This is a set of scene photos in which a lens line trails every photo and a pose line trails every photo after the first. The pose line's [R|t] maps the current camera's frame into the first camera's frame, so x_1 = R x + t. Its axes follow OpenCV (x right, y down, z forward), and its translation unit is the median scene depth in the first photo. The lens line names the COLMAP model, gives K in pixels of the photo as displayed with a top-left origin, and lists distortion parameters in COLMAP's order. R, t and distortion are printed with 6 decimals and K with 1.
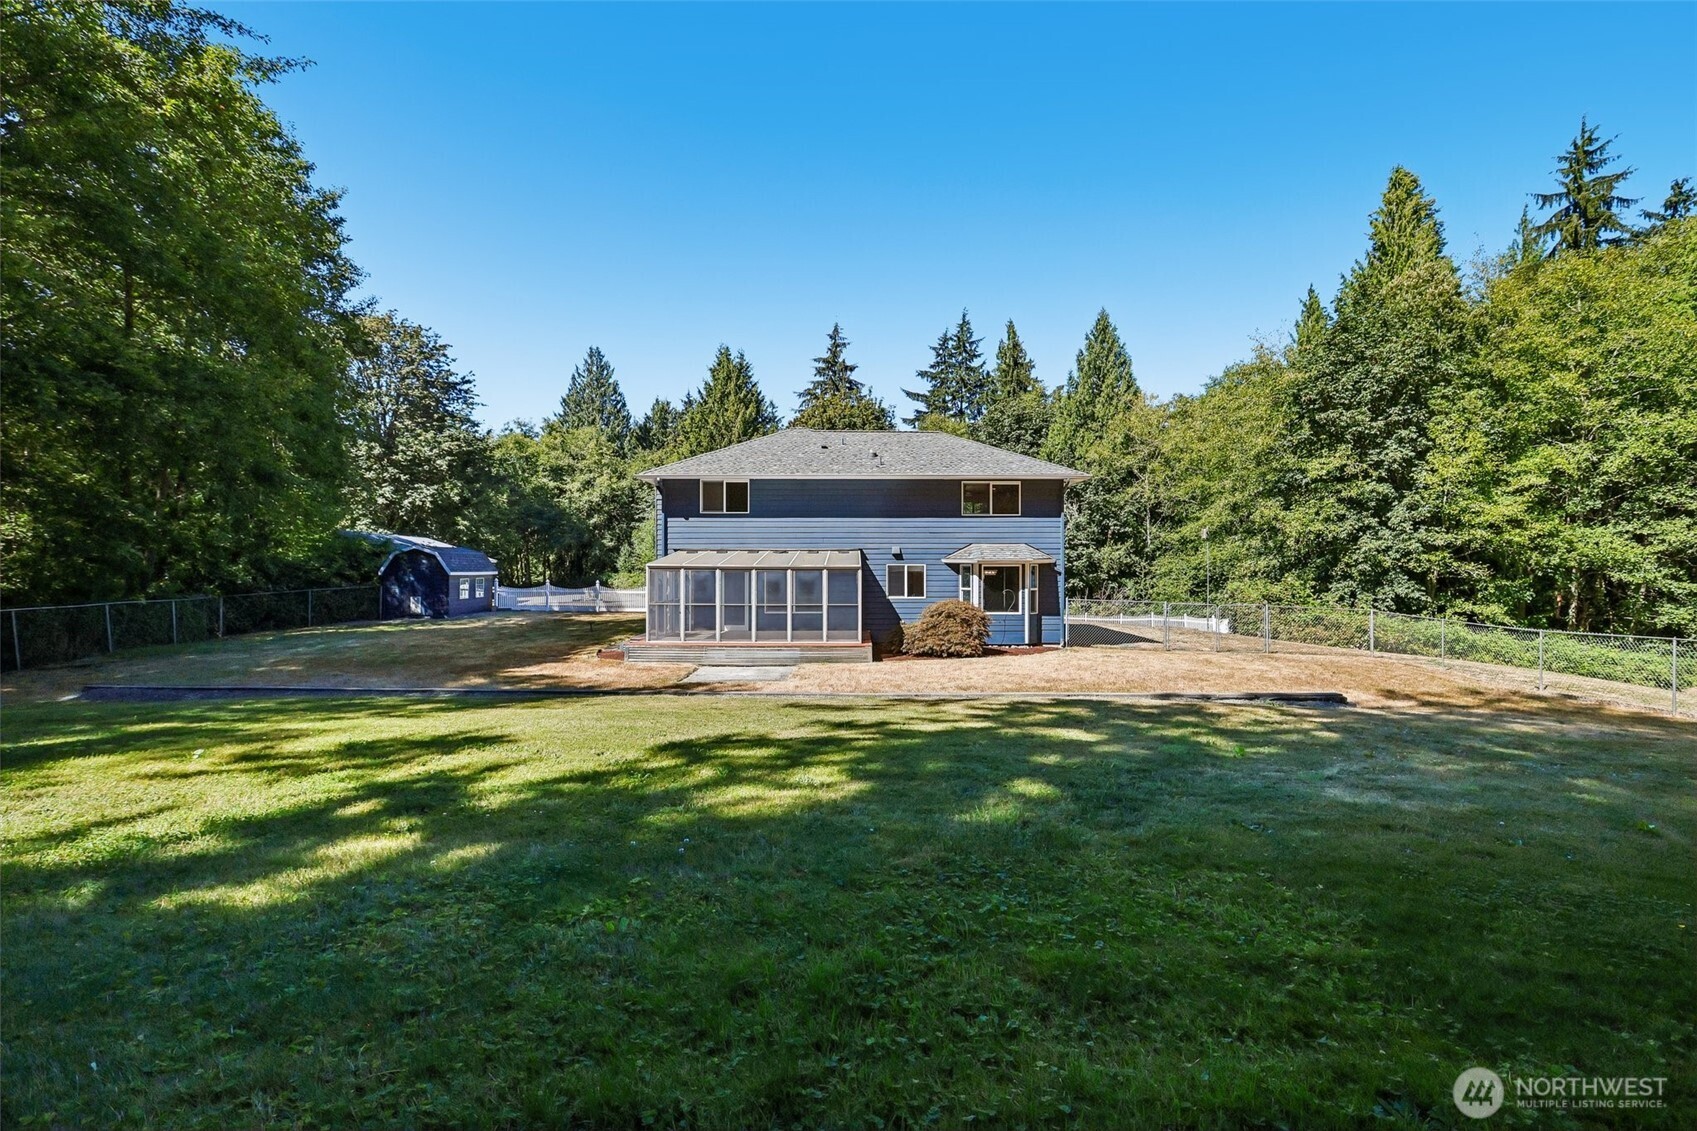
lens RADIAL K [[750.0, 0, 858.5], [0, 750.0, 566.5], [0, 0, 1]] dist [0.000322, 0.000606]
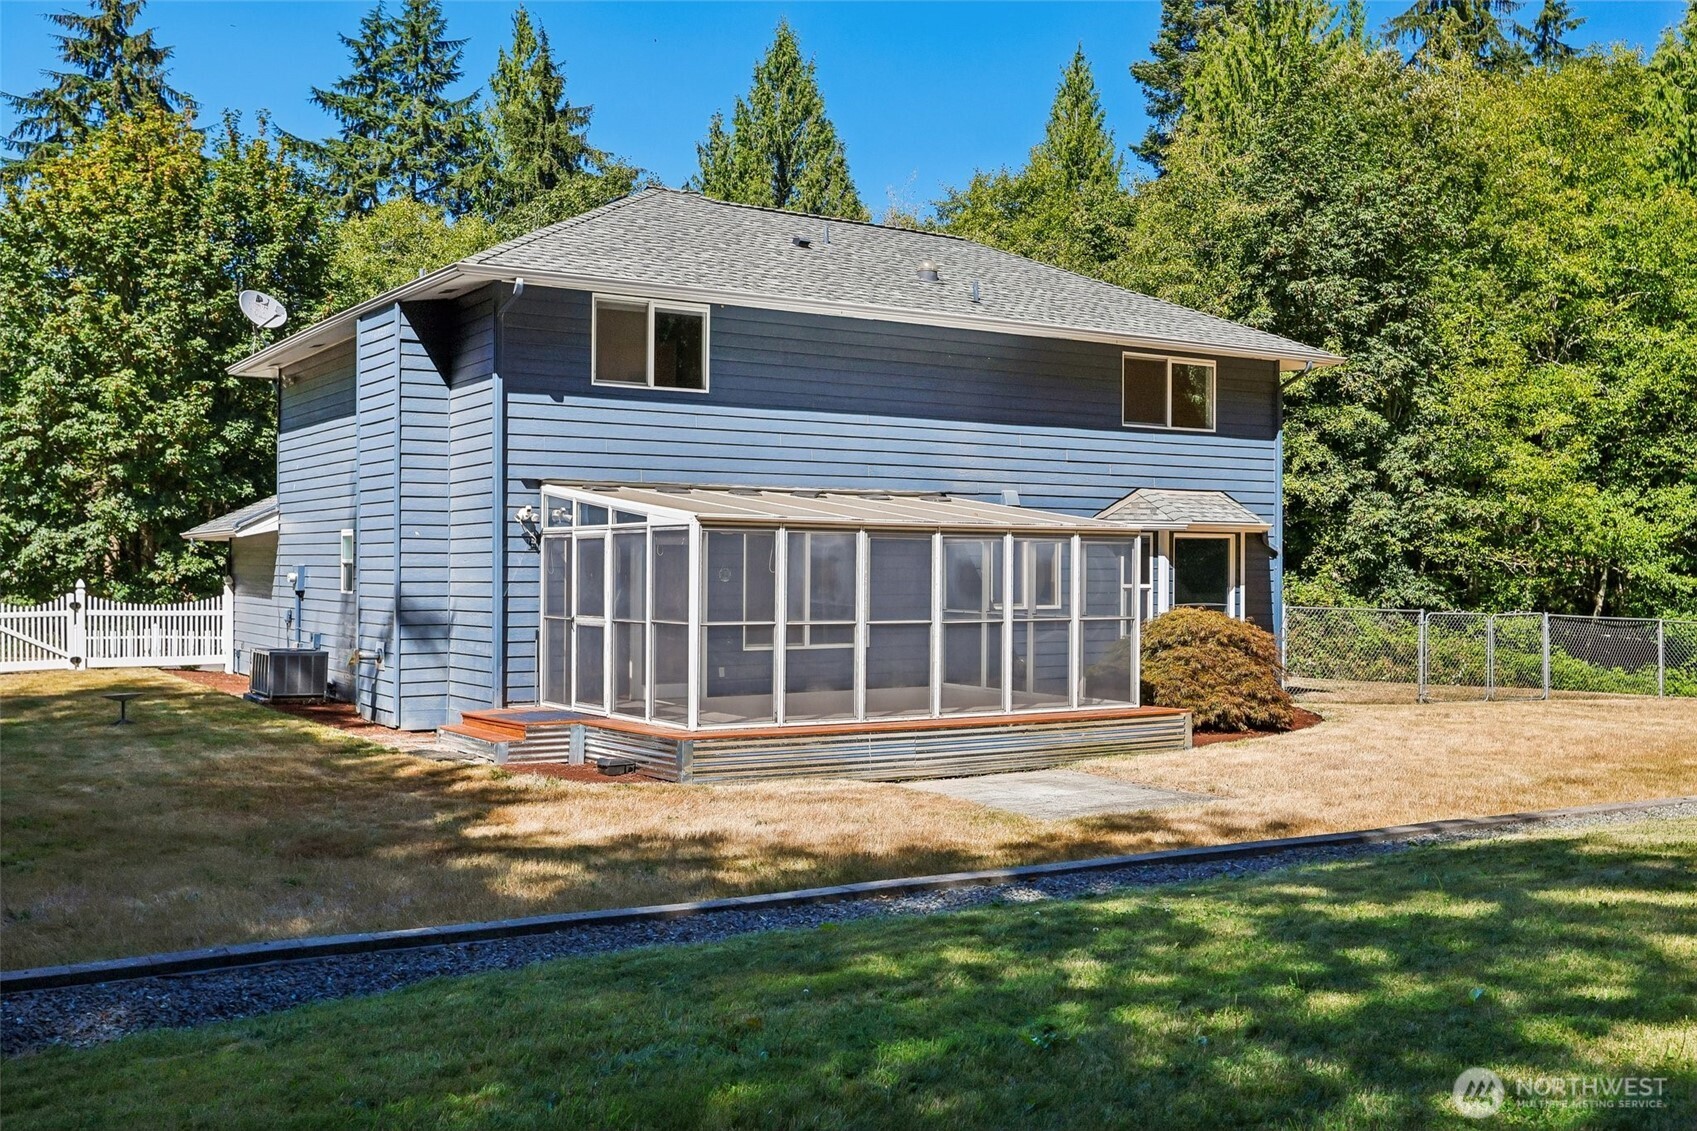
lens RADIAL K [[1625.8, 0, 848.5], [0, 1625.8, 565.5], [0, 0, 1]] dist [0.004081, 0.005278]
pose [[0.842715, 0.001658, 0.538358, -0.333468], [-0.000851, 0.999998, -0.001747, 0.011946], [-0.538360, 0.001014, 0.842714, 0.159560]]
